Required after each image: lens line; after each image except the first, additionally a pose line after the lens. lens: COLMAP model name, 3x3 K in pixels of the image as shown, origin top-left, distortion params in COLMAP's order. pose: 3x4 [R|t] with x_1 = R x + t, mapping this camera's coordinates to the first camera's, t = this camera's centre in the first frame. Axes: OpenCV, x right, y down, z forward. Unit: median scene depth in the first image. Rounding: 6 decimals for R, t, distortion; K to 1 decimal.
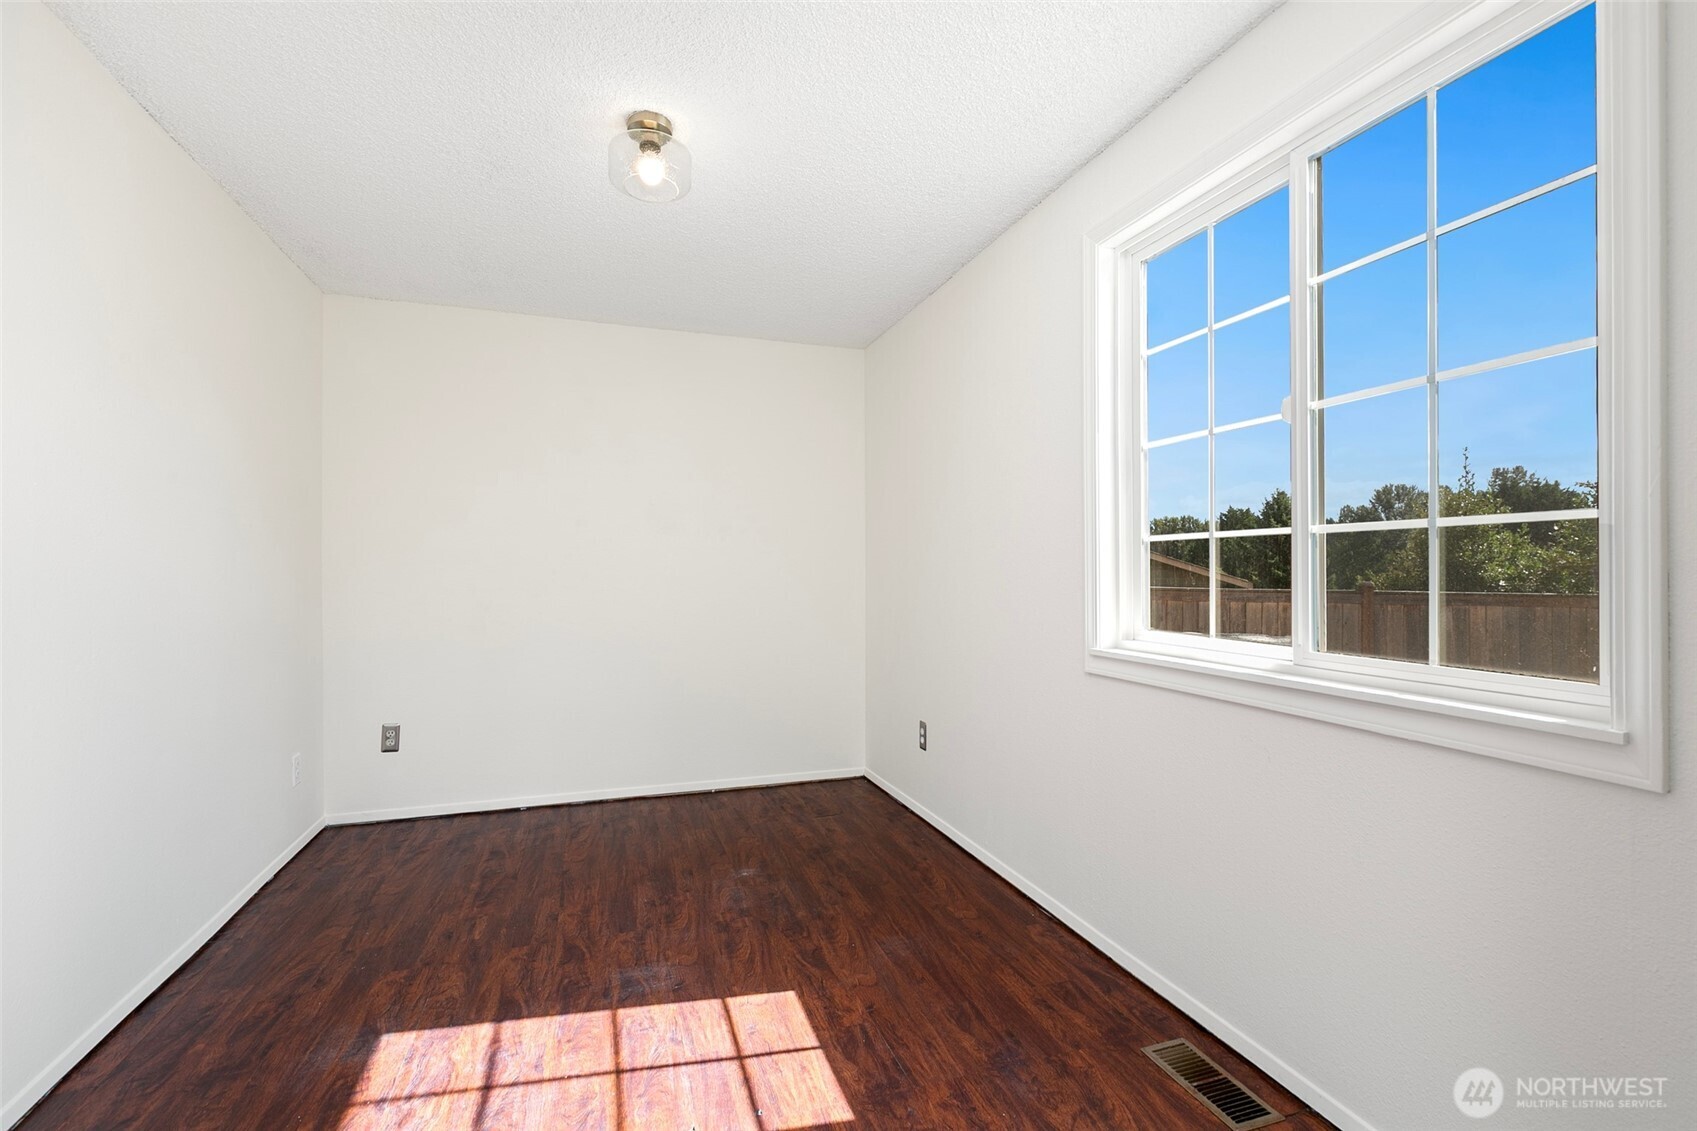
lens RADIAL K [[768.9, 0, 848.5], [0, 768.9, 569.4], [0, 0, 1]] dist [0.008180, -0.000671]
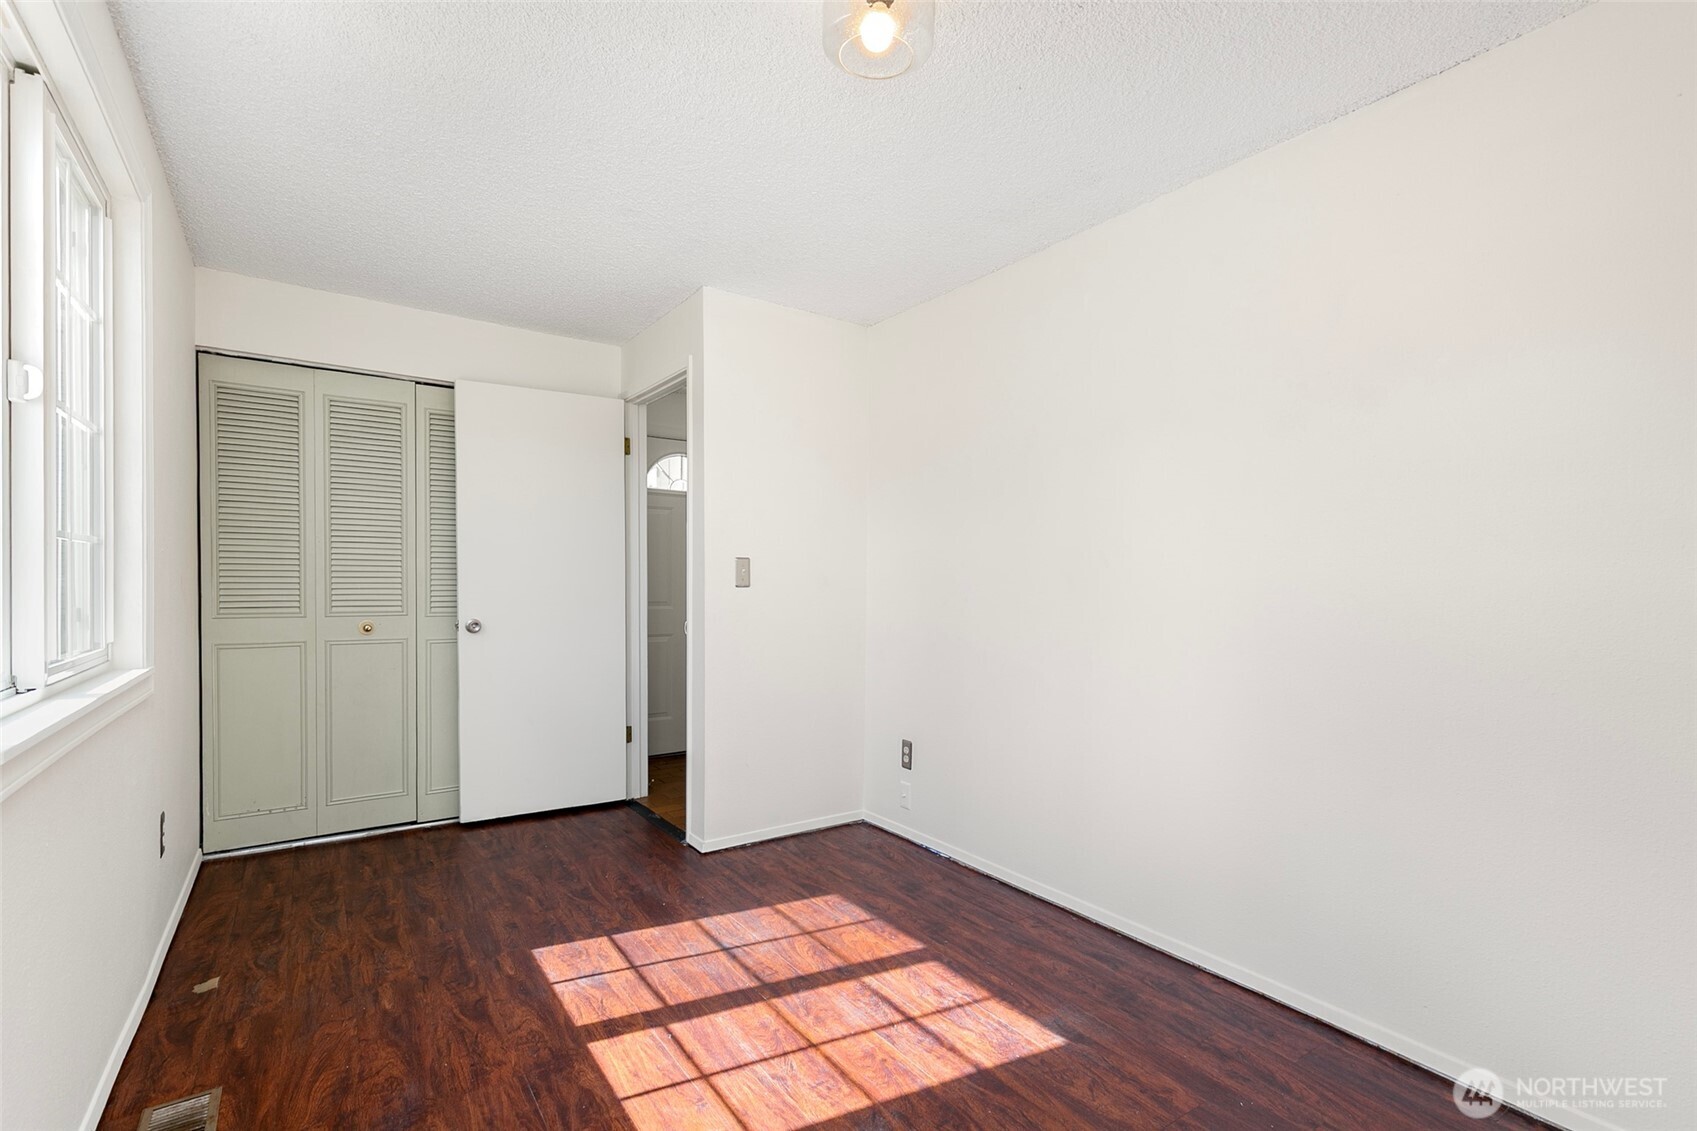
lens RADIAL K [[768.9, 0, 848.5], [0, 768.9, 569.4], [0, 0, 1]] dist [0.008180, -0.000671]
pose [[-0.959972, -0.018031, -0.279515, -0.029791], [-0.012721, 0.999703, -0.020800, 0.001970], [0.279807, -0.016412, -0.959916, 1.977615]]
